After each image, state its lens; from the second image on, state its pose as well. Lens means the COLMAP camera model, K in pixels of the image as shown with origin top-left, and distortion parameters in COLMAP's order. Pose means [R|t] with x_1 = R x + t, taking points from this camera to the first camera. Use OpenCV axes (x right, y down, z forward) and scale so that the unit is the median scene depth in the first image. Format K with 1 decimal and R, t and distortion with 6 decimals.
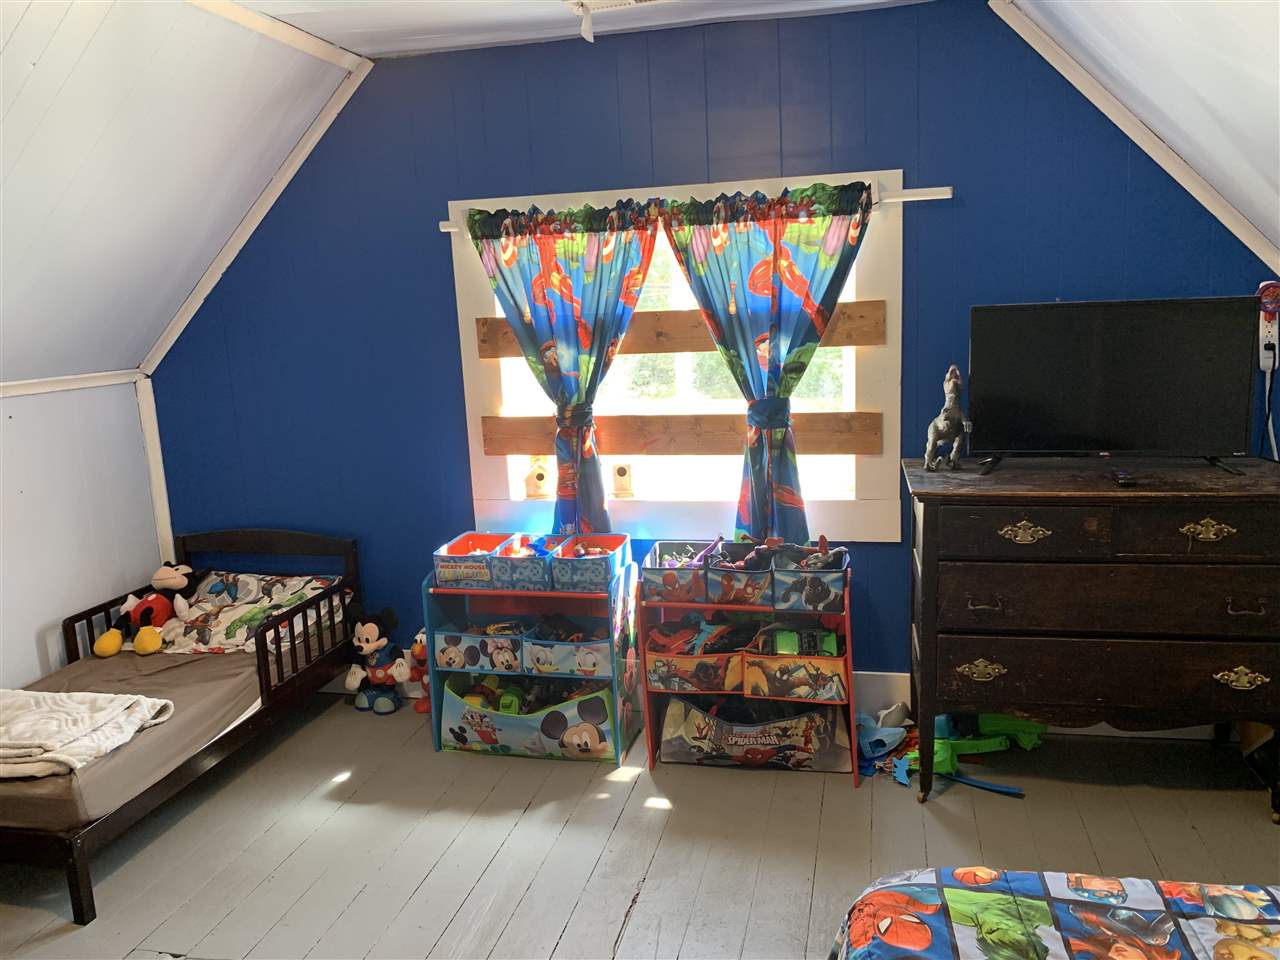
lens RADIAL K [[974.0, 0, 634.4], [0, 974.0, 472.7], [0, 0, 1]] dist [0.118927, -0.265514]
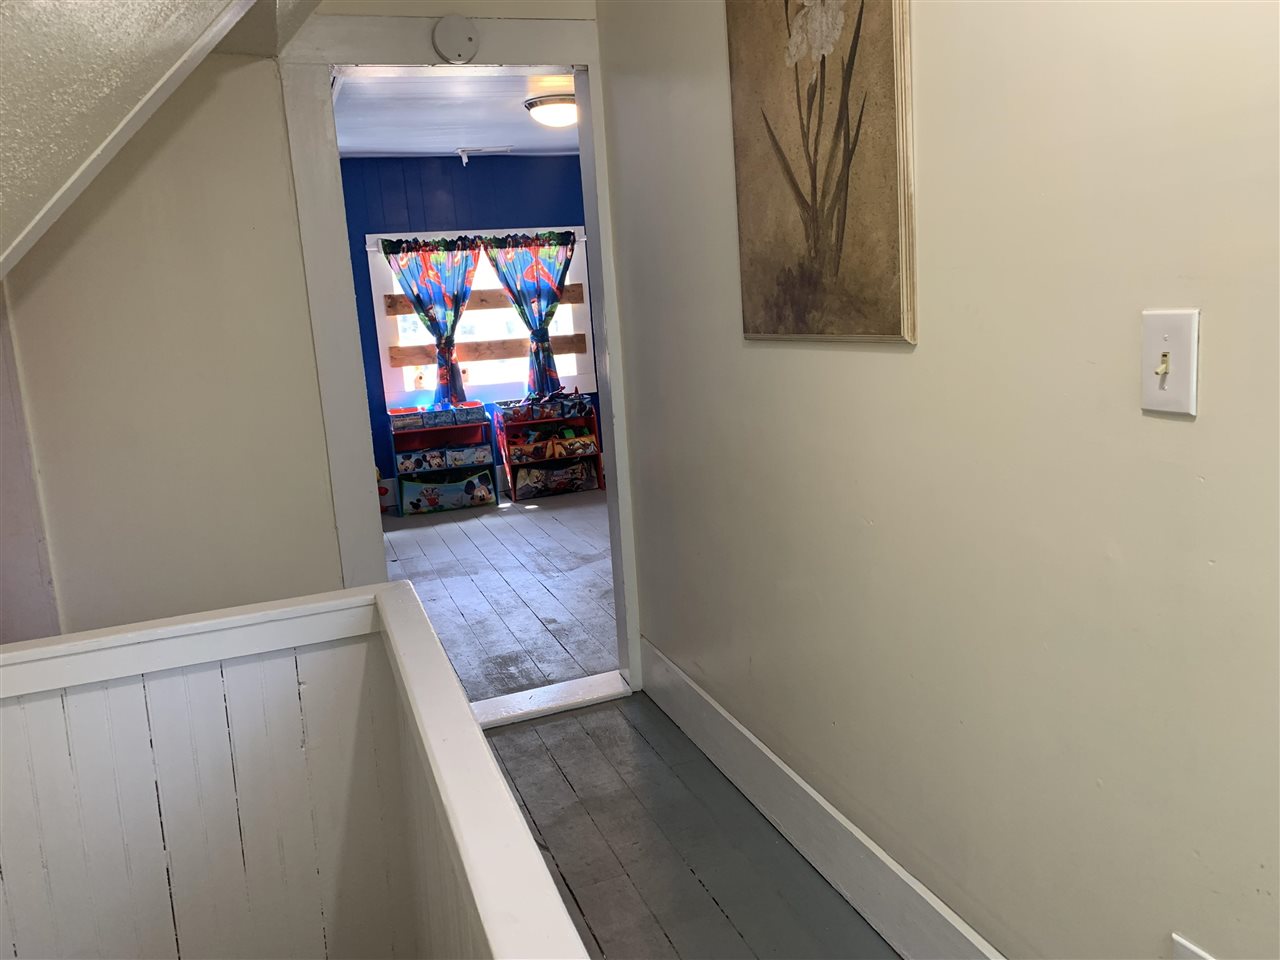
lens RADIAL K [[974.0, 0, 634.4], [0, 974.0, 472.7], [0, 0, 1]] dist [0.118927, -0.265514]
pose [[0.837943, -0.109835, 0.534591, -0.873253], [0.124235, 0.992211, 0.009123, 0.245025], [-0.531429, 0.058770, 0.845062, -0.918302]]
